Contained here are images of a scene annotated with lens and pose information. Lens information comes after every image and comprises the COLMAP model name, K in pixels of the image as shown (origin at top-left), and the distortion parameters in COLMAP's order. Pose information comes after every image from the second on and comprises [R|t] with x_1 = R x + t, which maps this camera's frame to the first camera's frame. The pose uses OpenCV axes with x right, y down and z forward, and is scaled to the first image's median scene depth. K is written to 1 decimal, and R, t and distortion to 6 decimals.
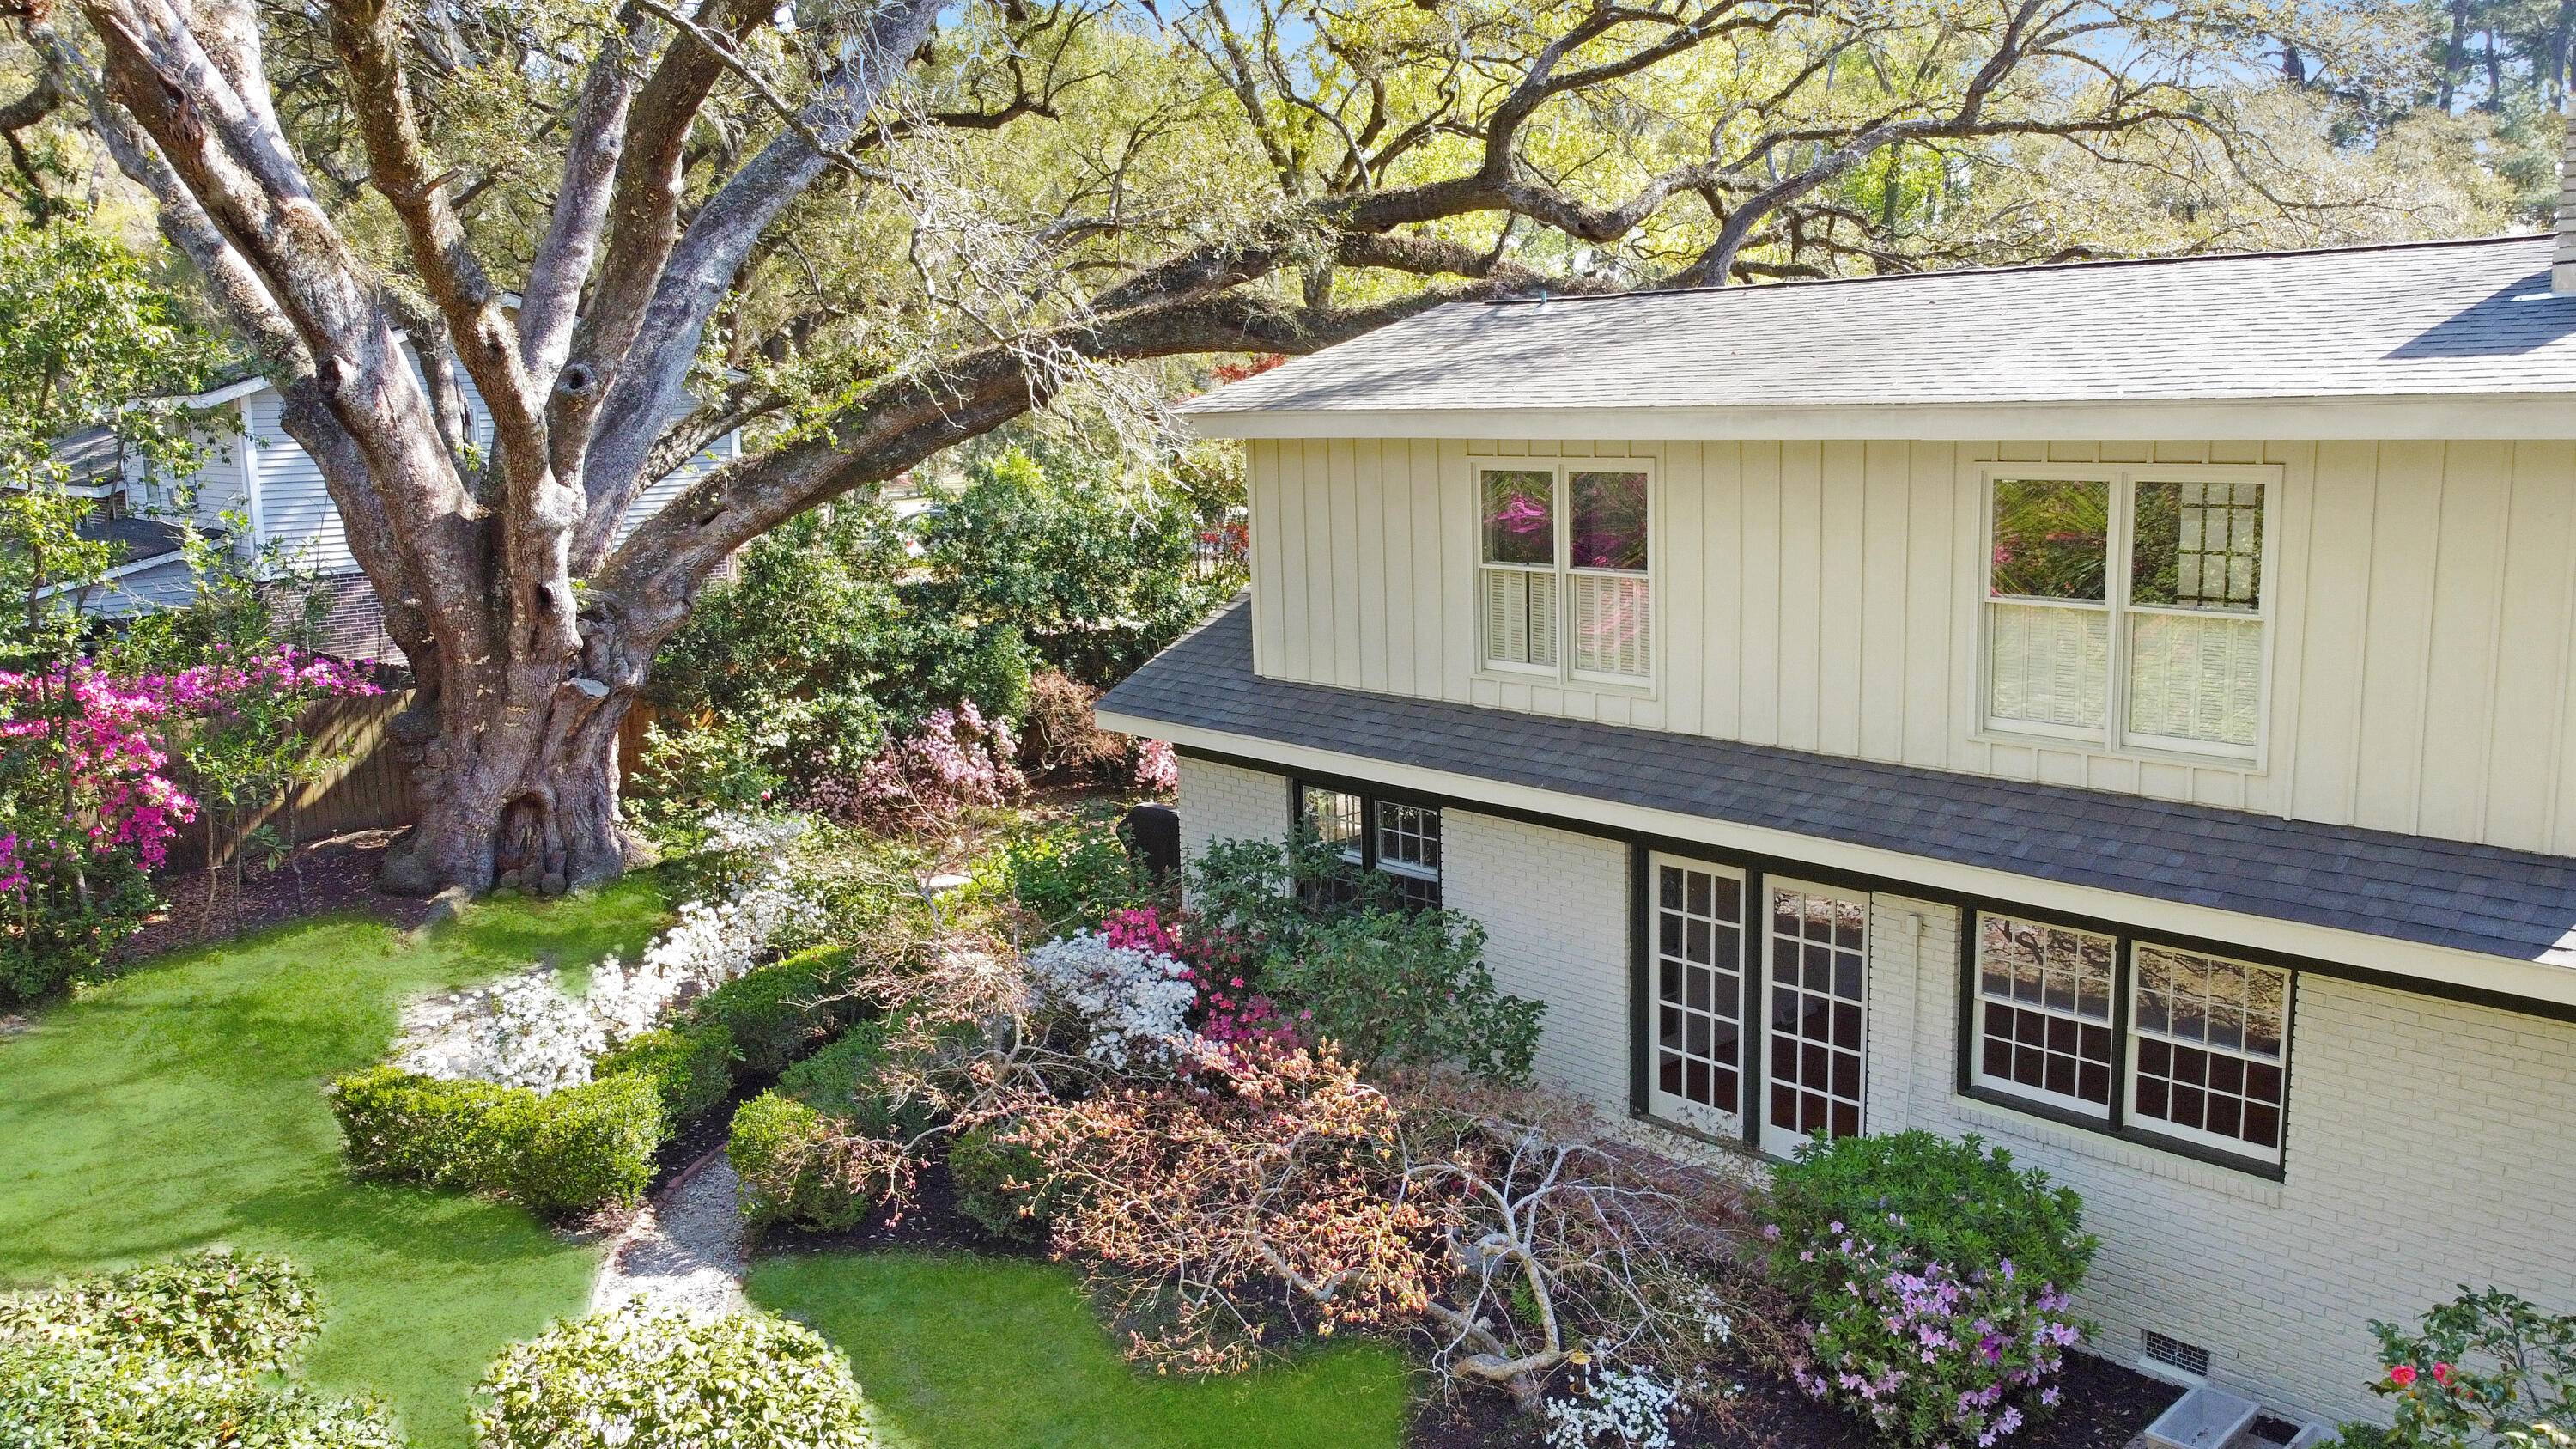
lens RADIAL K [[1947.7, 0, 1288.0], [0, 1947.7, 724.5], [0, 0, 1]] dist [0.002398, 0.000069]
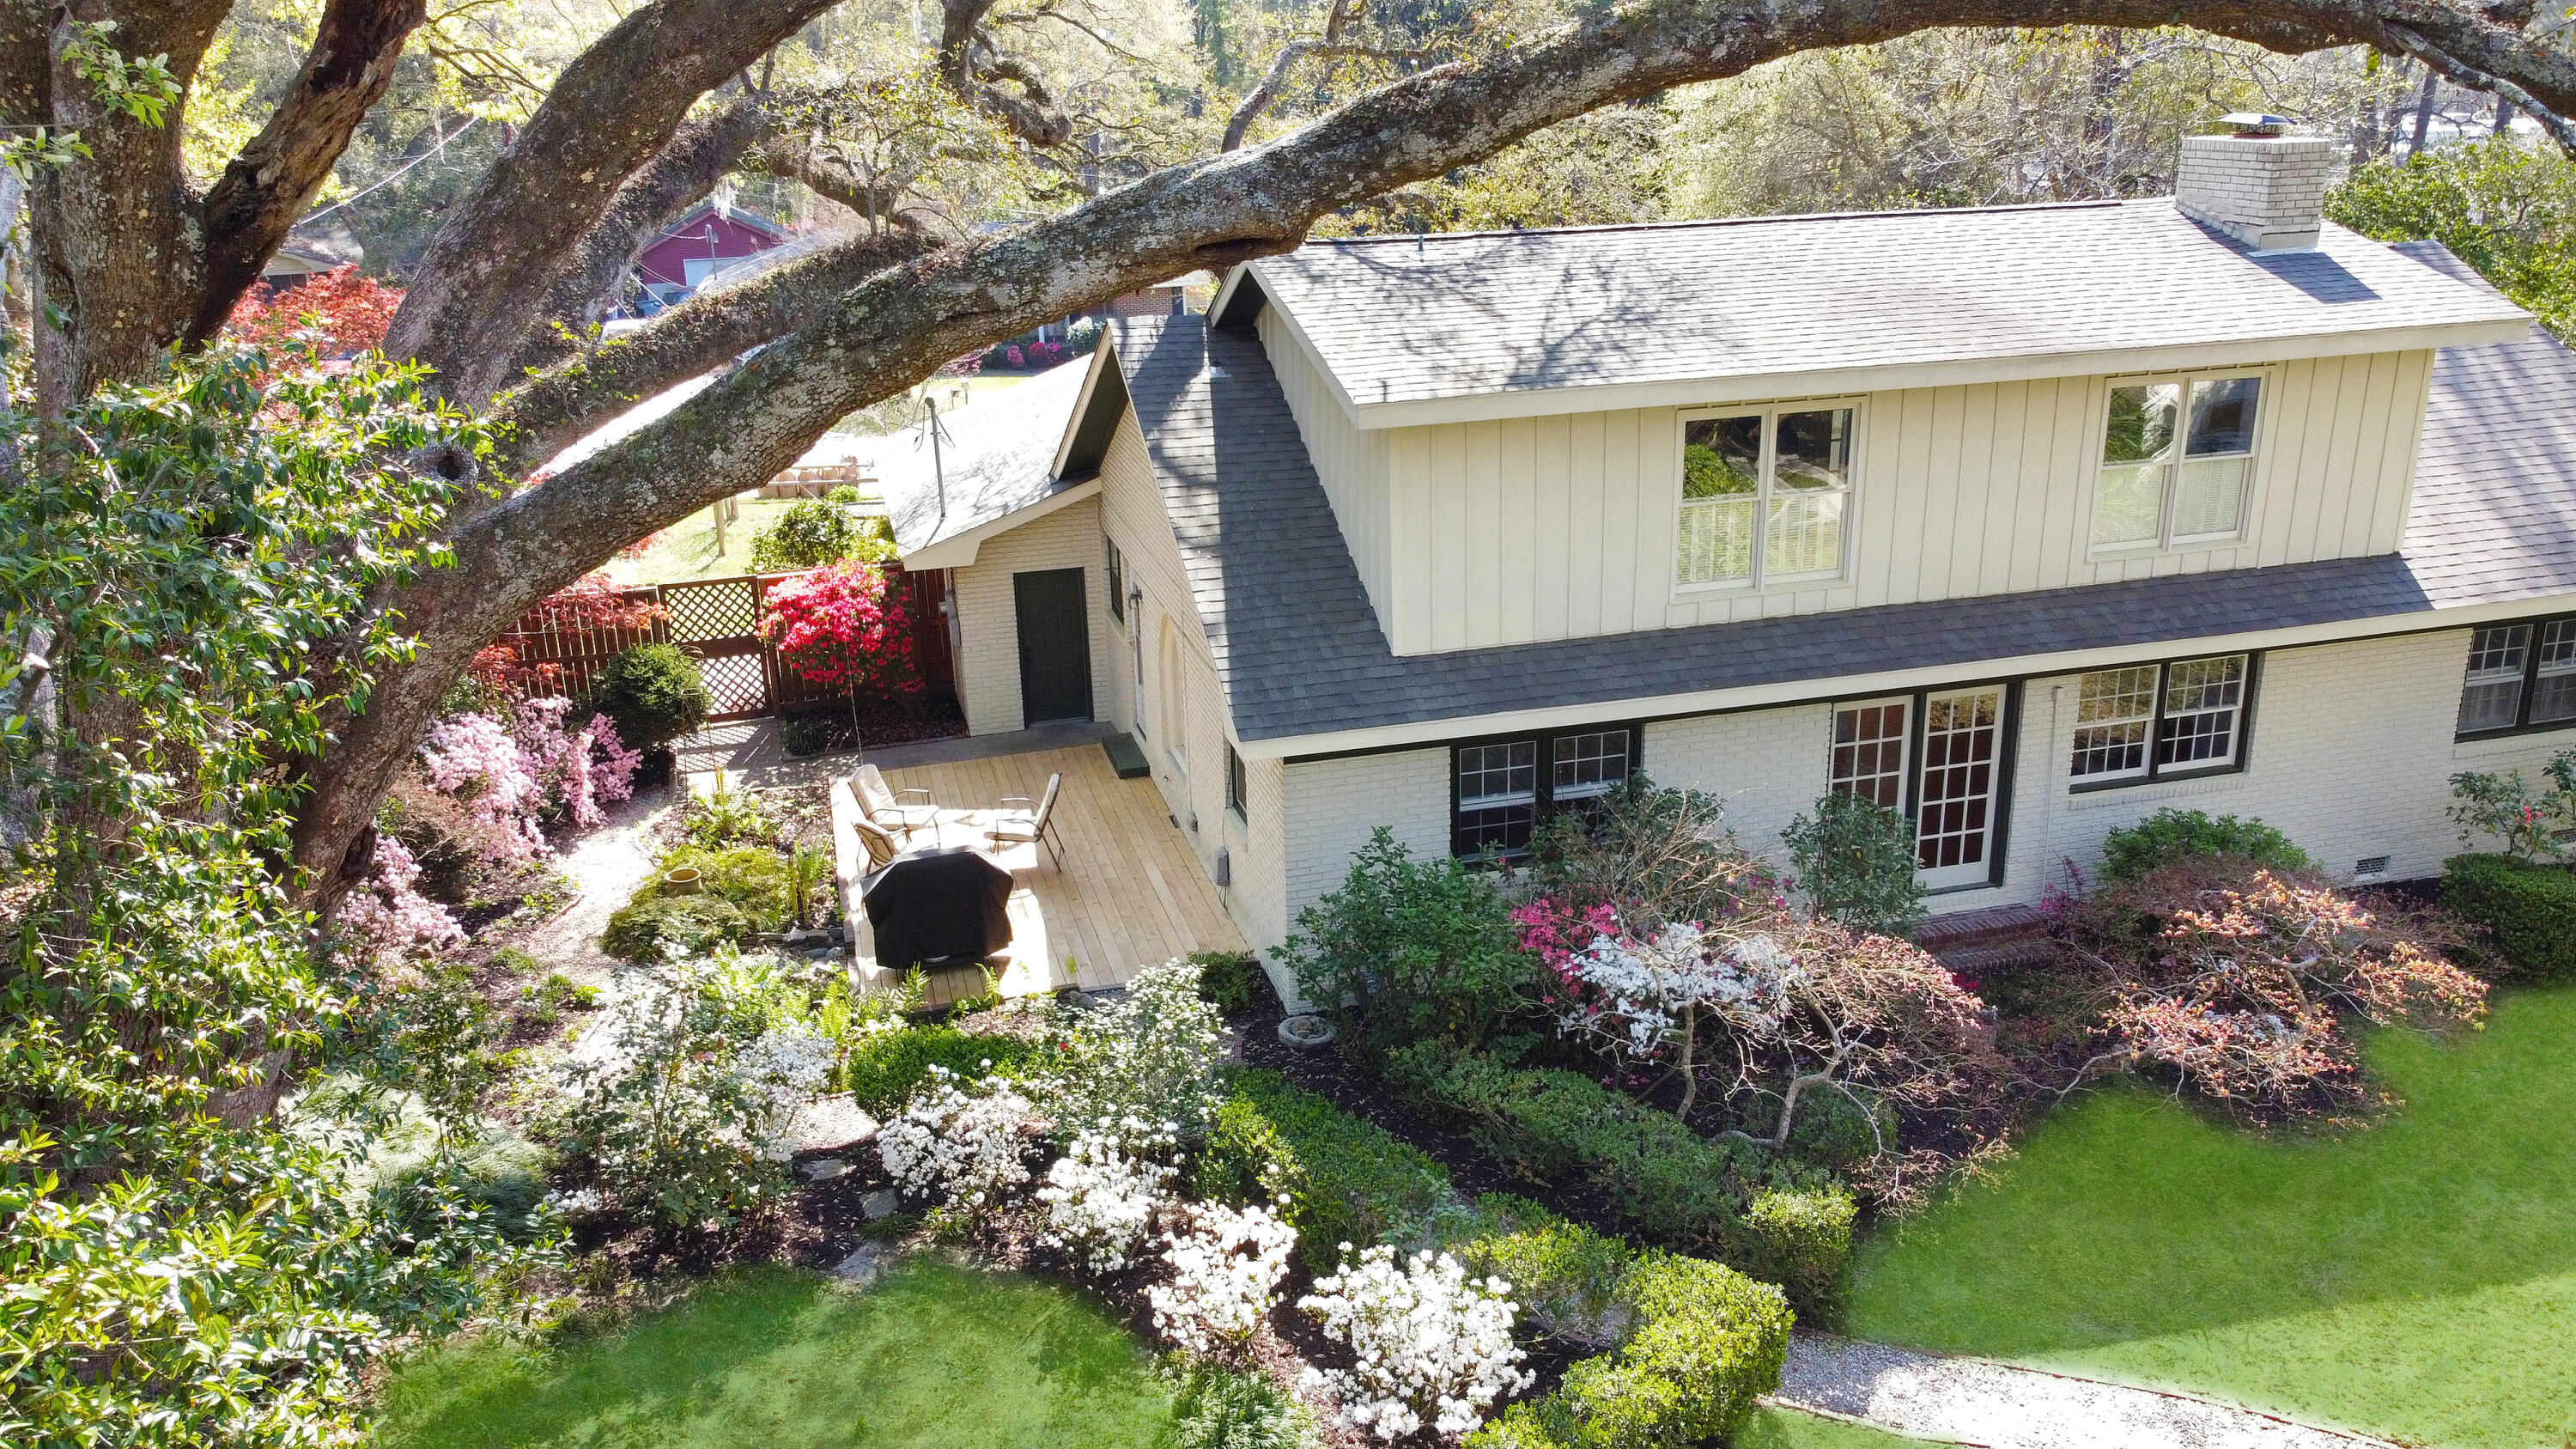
lens RADIAL K [[2329.7, 0, 1288.0], [0, 2329.7, 724.5], [0, 0, 1]] dist [-0.001938, -0.001820]
pose [[0.427245, -0.275717, 0.861070, -1.449525], [0.154293, 0.960632, 0.231040, -0.370814], [-0.890874, 0.034147, 0.452966, 0.728024]]
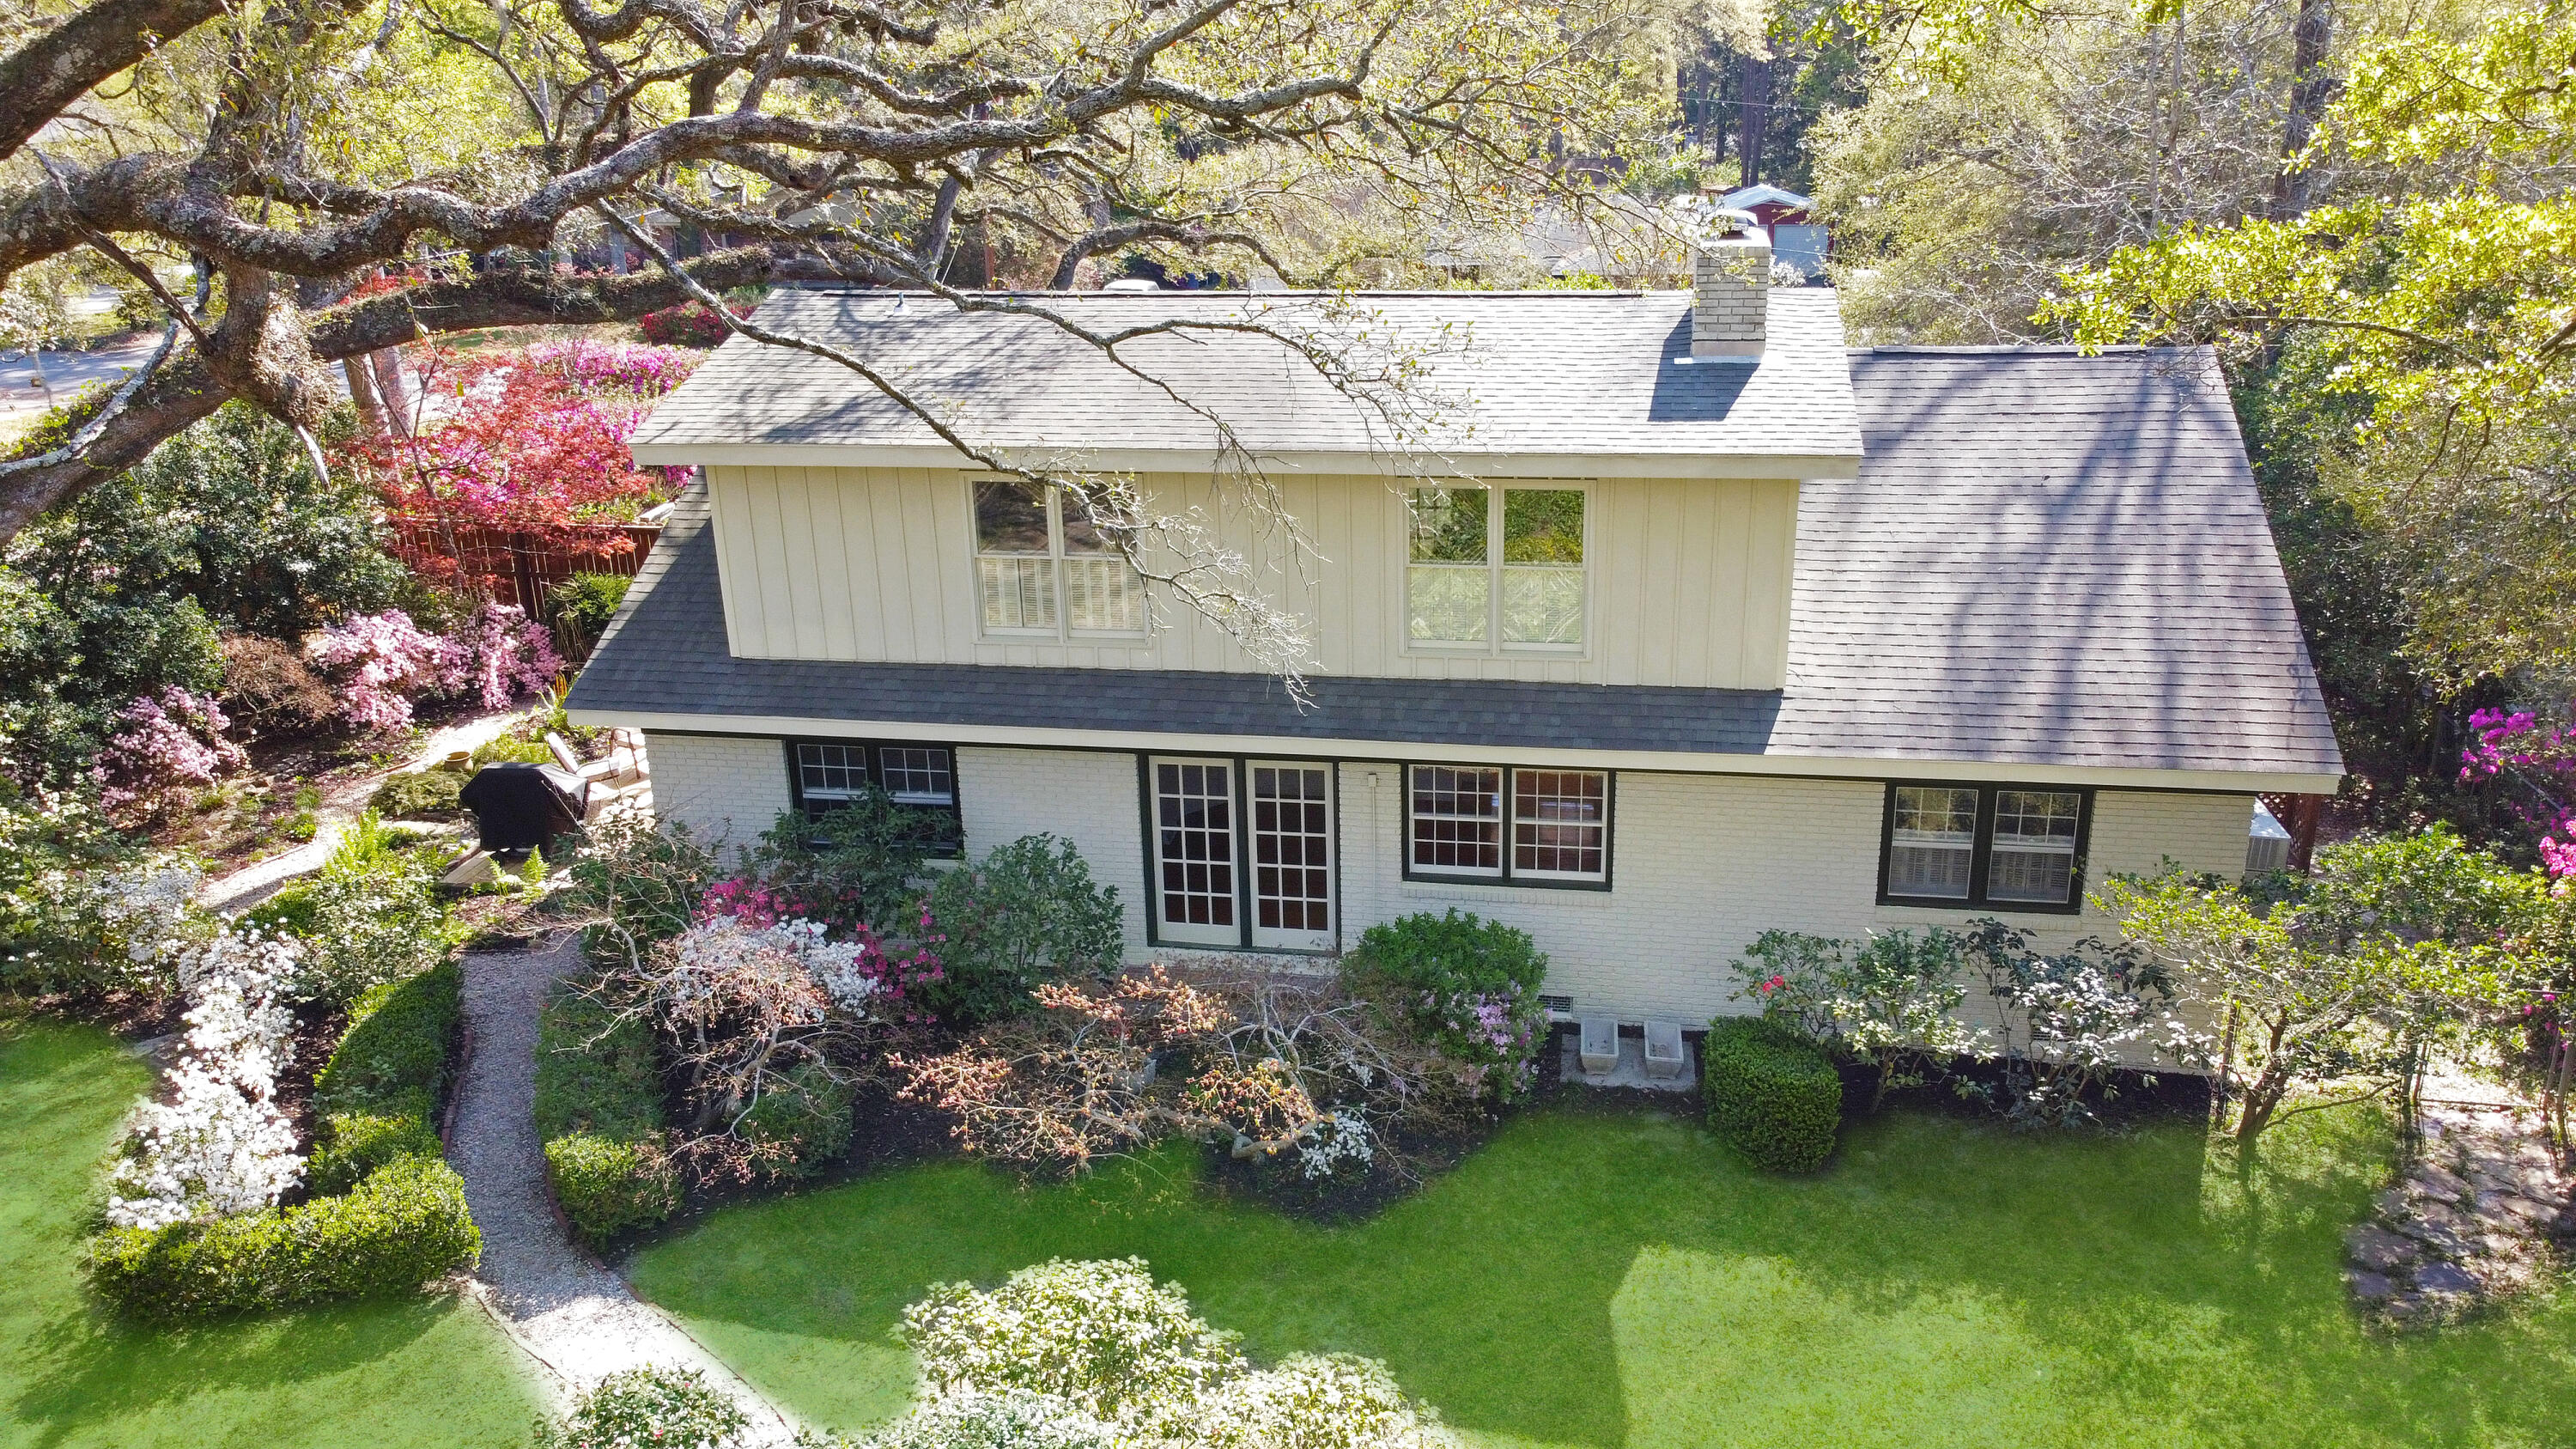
lens RADIAL K [[1947.7, 0, 1288.0], [0, 1947.7, 724.5], [0, 0, 1]] dist [0.002398, 0.000069]
pose [[0.782505, -0.199295, 0.589888, -0.610512], [0.105501, 0.976131, 0.189838, -0.232258], [-0.613641, -0.086316, 0.784853, -0.136735]]
